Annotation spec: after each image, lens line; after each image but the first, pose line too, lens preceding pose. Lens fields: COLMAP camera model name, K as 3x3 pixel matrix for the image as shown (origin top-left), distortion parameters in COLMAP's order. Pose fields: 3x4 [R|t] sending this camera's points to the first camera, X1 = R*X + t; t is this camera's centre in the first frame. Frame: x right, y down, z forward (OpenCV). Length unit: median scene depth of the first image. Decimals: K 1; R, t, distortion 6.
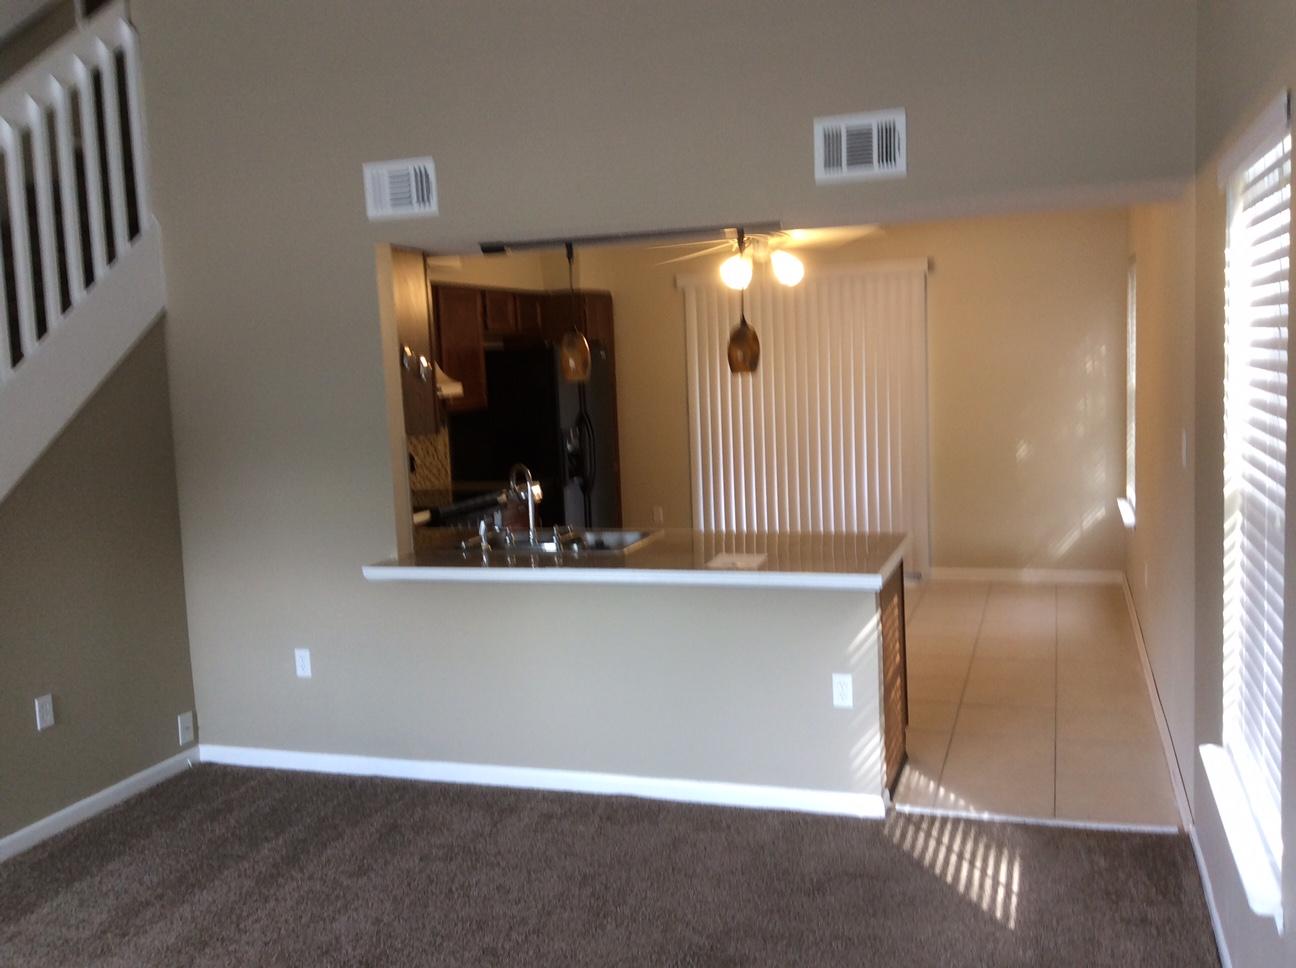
lens RADIAL K [[1201.0, 0, 648.0], [0, 1201.0, 484.0], [0, 0, 1]] dist [-0.002787, -0.008079]
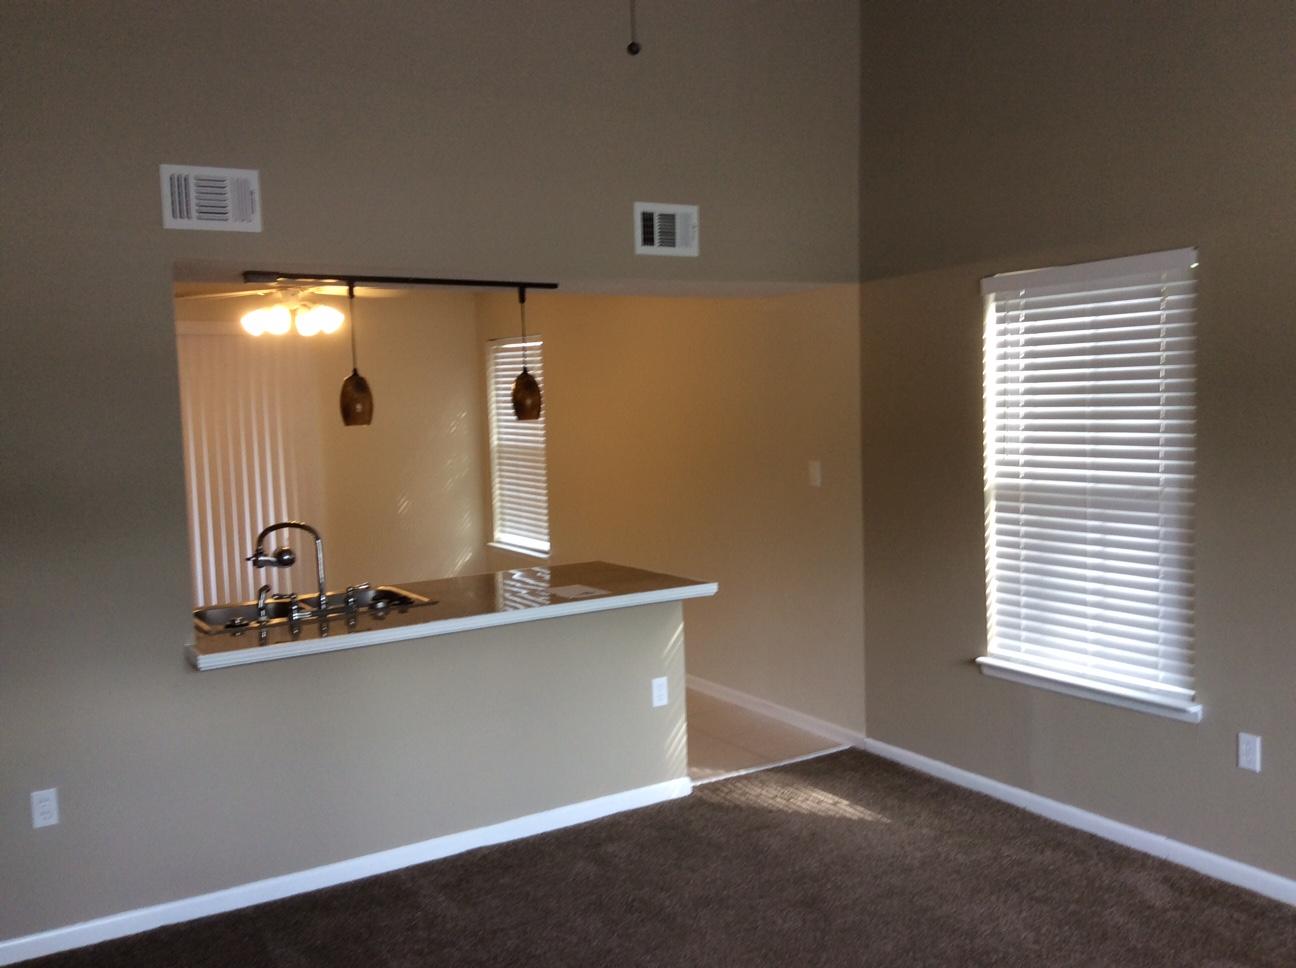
lens RADIAL K [[1226.5, 0, 648.0], [0, 1226.5, 484.0], [0, 0, 1]] dist [0.013197, 0.001995]
pose [[0.608258, -0.031077, 0.793130, -0.776638], [0.085988, 0.995932, -0.026922, 0.003899], [-0.789068, 0.084576, 0.608456, 0.276570]]
